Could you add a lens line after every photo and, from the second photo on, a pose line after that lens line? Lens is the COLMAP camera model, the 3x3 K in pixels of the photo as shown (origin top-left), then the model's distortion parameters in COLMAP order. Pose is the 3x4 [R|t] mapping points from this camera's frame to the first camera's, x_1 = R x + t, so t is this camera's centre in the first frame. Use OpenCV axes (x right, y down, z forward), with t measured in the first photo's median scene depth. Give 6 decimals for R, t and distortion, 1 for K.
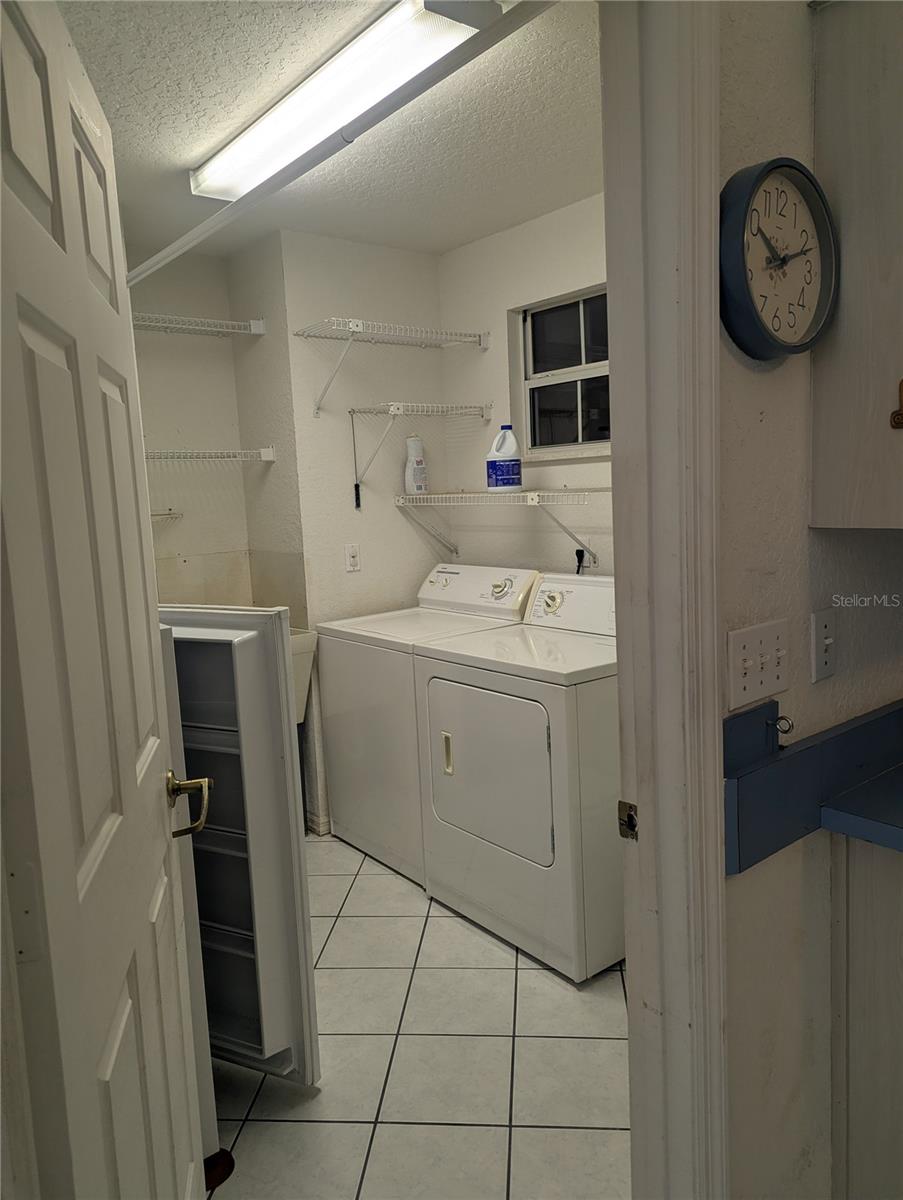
lens RADIAL K [[846.8, 0, 449.8], [0, 846.8, 596.0], [0, 0, 1]] dist [0.045071, -0.038376]
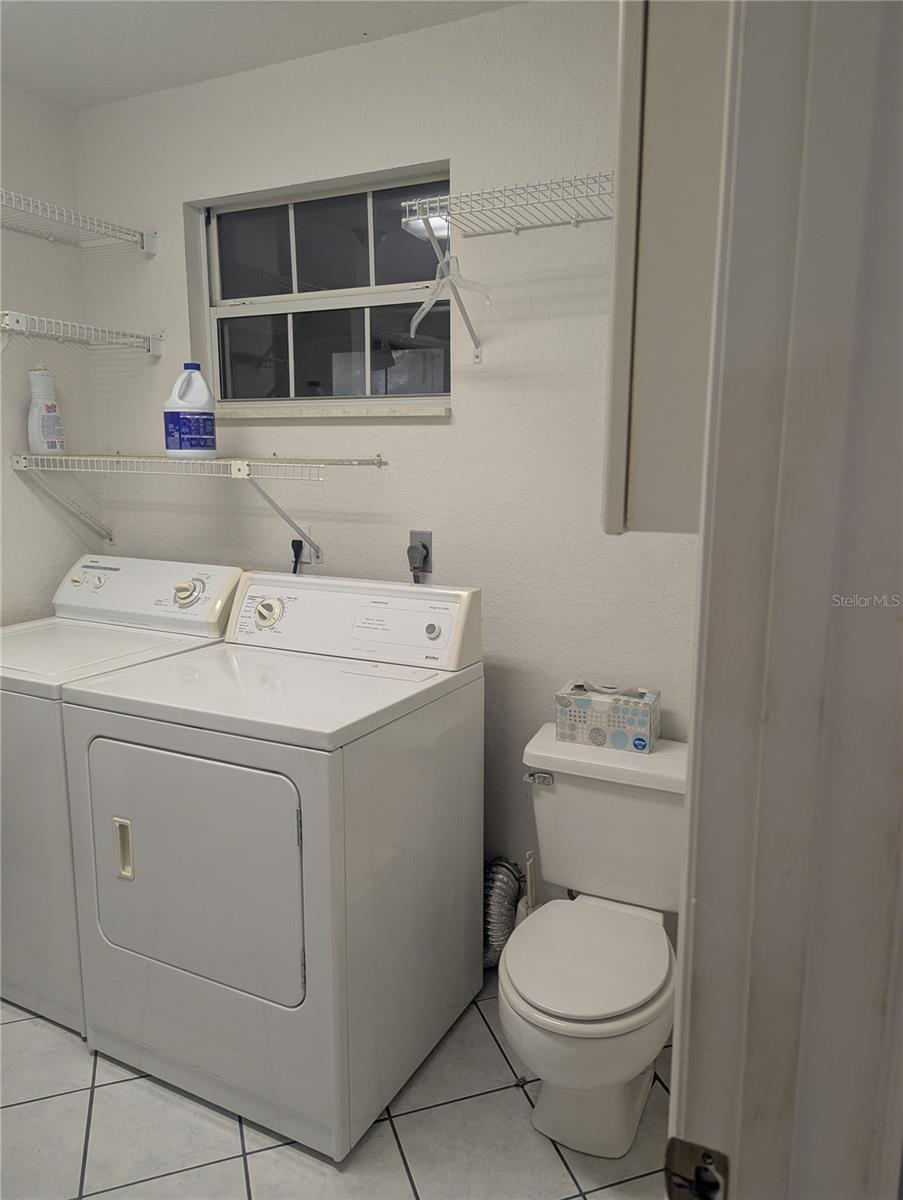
lens RADIAL K [[846.8, 0, 459.1], [0, 846.8, 609.3], [0, 0, 1]] dist [0.045071, -0.038376]
pose [[0.906130, -0.023335, 0.422356, -0.036871], [0.005424, 0.999036, 0.043558, -0.025095], [-0.422965, -0.037179, 0.905383, 0.249826]]
